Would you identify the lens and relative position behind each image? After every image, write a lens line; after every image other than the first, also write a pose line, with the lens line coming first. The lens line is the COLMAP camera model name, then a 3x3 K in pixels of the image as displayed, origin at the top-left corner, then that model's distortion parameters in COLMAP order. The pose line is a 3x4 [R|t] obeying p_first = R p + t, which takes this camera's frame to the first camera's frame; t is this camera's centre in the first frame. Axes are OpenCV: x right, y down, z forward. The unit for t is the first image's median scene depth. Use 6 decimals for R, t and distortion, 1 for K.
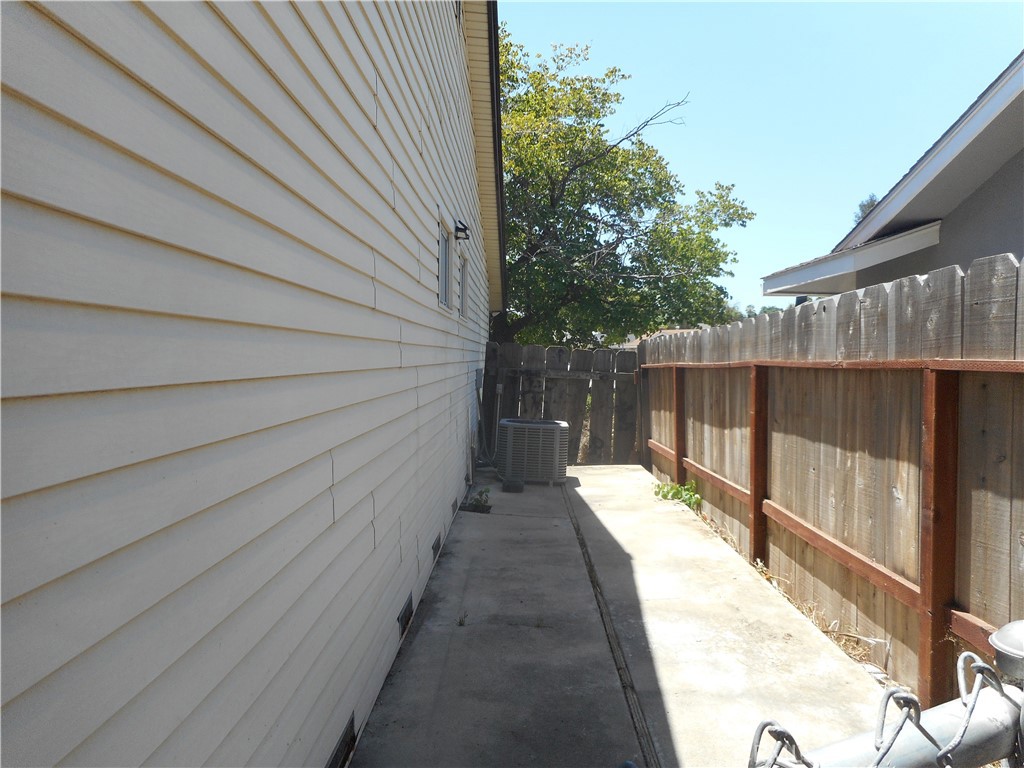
lens RADIAL K [[762.8, 0, 512.0], [0, 762.8, 384.0], [0, 0, 1]] dist [-0.001591, -0.003791]
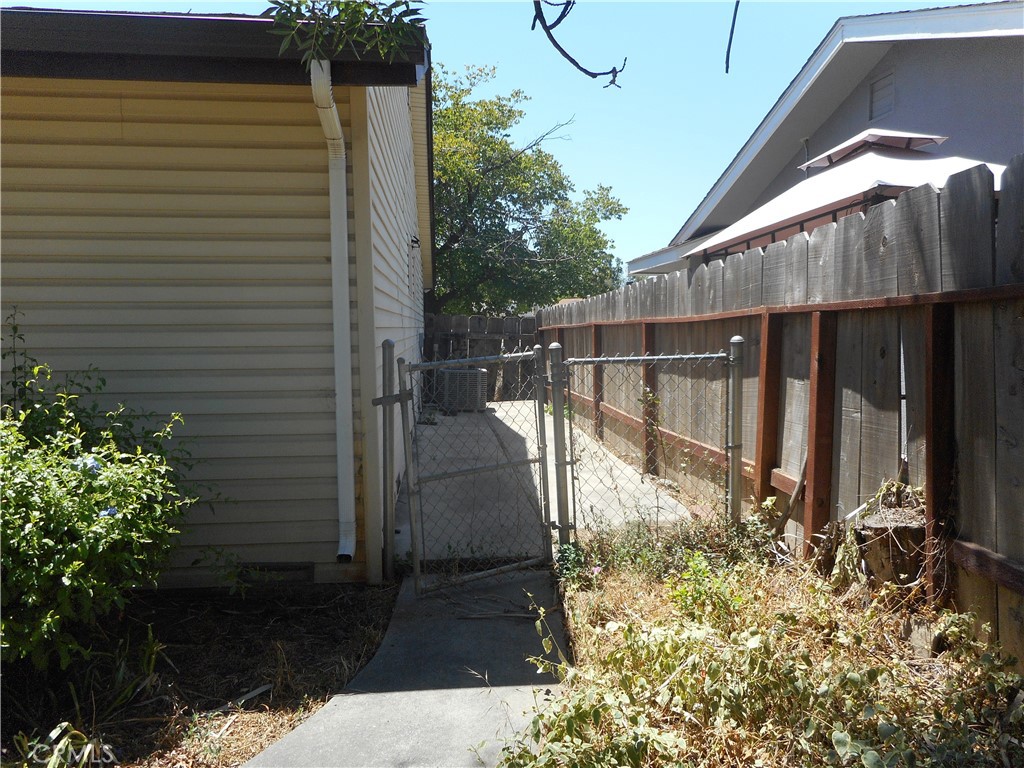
lens RADIAL K [[762.8, 0, 512.0], [0, 762.8, 384.0], [0, 0, 1]] dist [-0.001591, -0.003791]
pose [[0.993961, -0.027530, 0.106227, -0.019613], [0.023273, 0.998883, 0.041113, 0.012850], [-0.107240, -0.038393, 0.993492, -0.262181]]
